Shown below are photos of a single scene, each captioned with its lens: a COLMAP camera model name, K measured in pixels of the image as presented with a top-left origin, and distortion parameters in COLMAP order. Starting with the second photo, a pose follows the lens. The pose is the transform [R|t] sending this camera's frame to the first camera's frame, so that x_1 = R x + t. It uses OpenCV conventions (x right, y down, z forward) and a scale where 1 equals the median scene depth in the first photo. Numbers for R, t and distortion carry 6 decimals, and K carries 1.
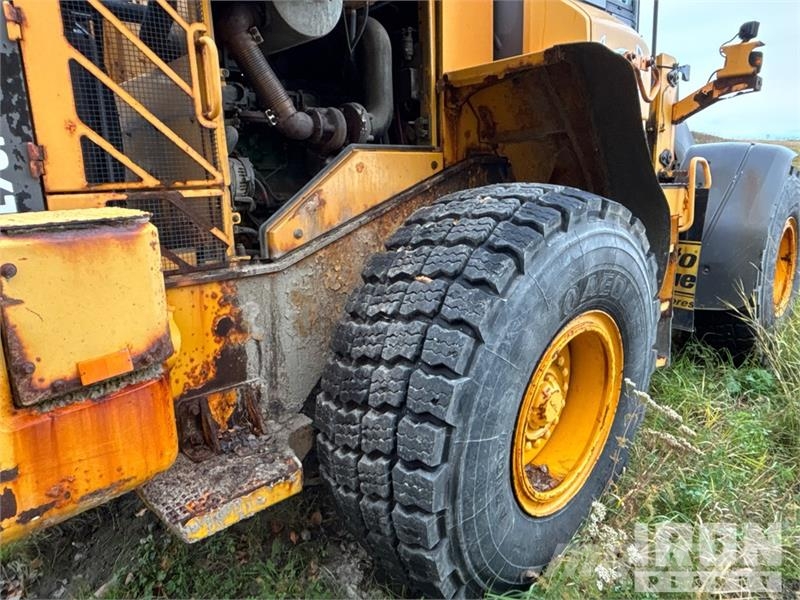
lens RADIAL K [[551.4, 0, 405.1], [0, 551.4, 298.4], [0, 0, 1]] dist [0.017876, -0.024197]
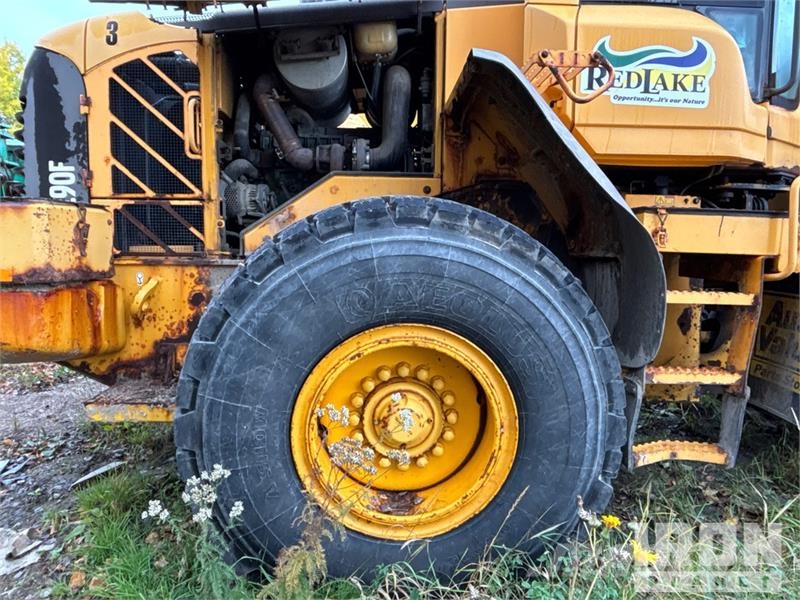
lens RADIAL K [[551.4, 0, 393.1], [0, 551.4, 295.1], [0, 0, 1]] dist [0.017876, -0.024197]
pose [[0.744262, 0.091960, -0.661526, 1.043599], [-0.173826, 0.983012, -0.058917, 0.041185], [0.644871, 0.158840, 0.747604, 0.300423]]
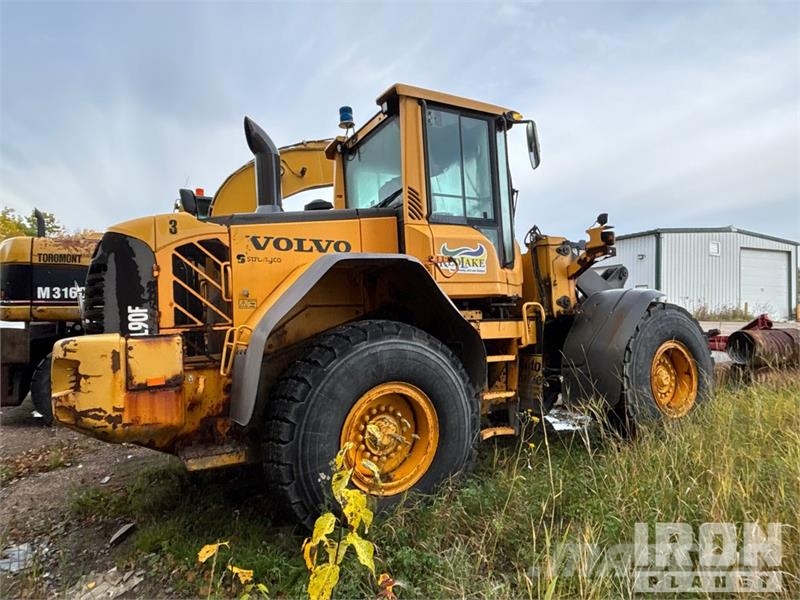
lens RADIAL K [[514.2, 0, 400.8], [0, 514.2, 294.3], [0, 0, 1]] dist [0.021408, -0.033299]
pose [[0.964310, -0.042814, -0.261292, 0.963983], [-0.028830, 0.963995, -0.264354, 0.233646], [0.263203, 0.262452, 0.928355, -0.895938]]
